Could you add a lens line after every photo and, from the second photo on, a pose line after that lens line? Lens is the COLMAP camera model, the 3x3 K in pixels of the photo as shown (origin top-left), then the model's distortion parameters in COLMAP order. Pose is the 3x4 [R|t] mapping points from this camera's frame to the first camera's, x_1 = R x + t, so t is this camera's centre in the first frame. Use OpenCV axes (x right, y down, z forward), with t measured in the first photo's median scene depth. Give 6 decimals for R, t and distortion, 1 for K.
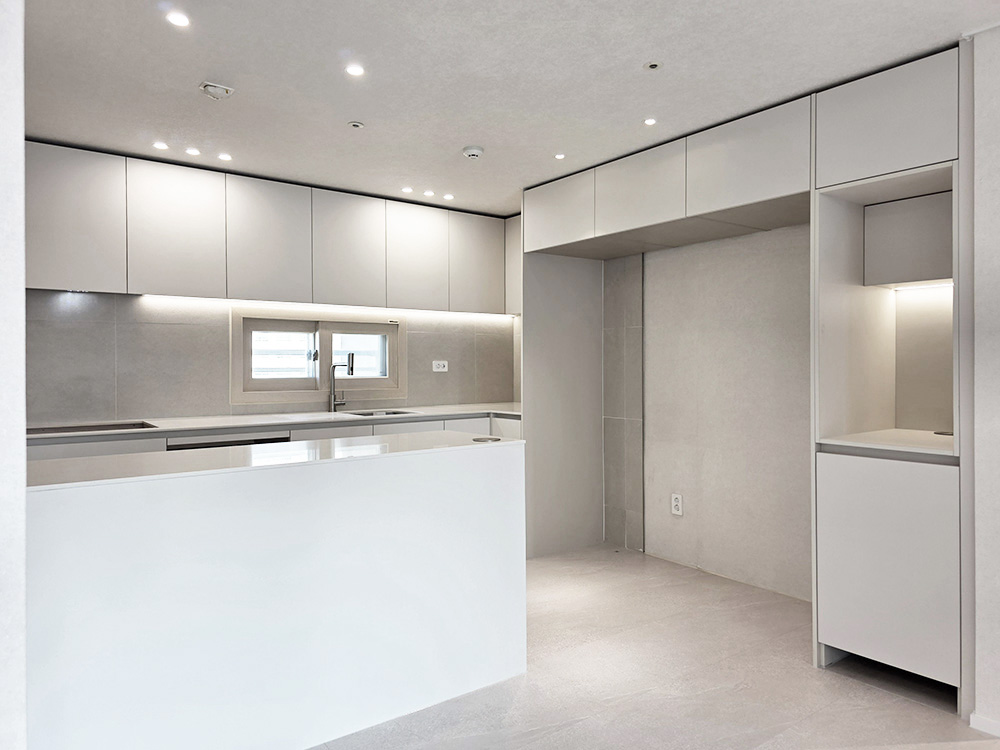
lens RADIAL K [[676.9, 0, 500.0], [0, 676.9, 375.0], [0, 0, 1]] dist [0.000579, -0.001098]
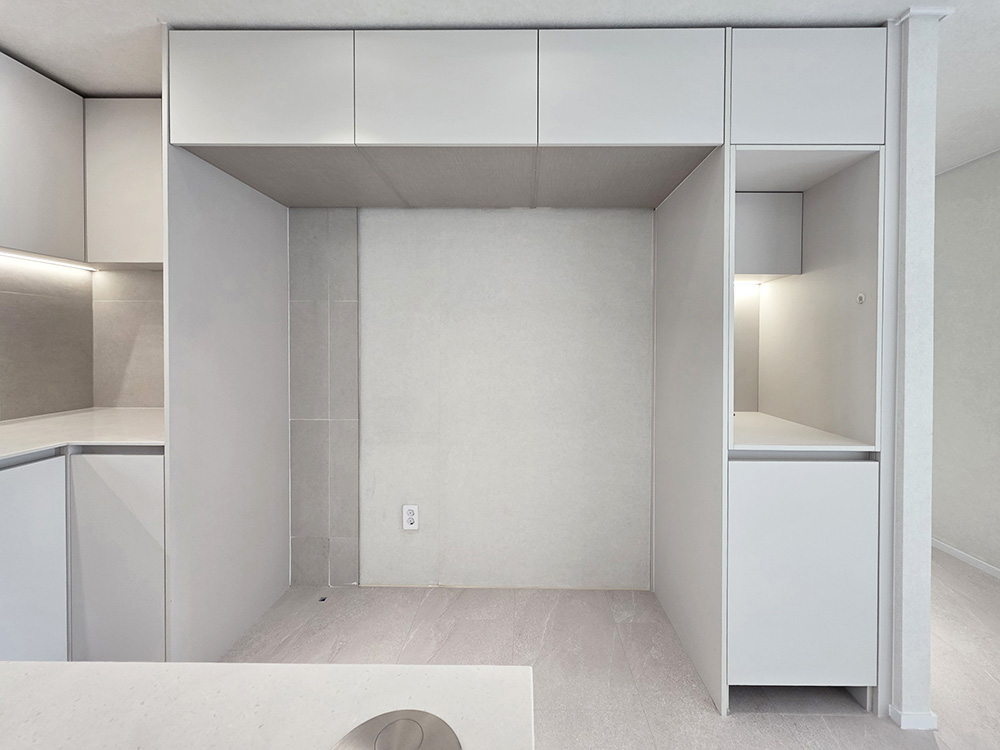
lens RADIAL K [[403.3, 0, 516.7], [0, 403.3, 348.3], [0, 0, 1]] dist [-0.000112, 0.000365]
pose [[0.602497, -0.004080, 0.798111, -0.053358], [0.004519, 0.999988, 0.001701, -0.016734], [-0.798108, 0.002582, 0.602508, 0.569481]]
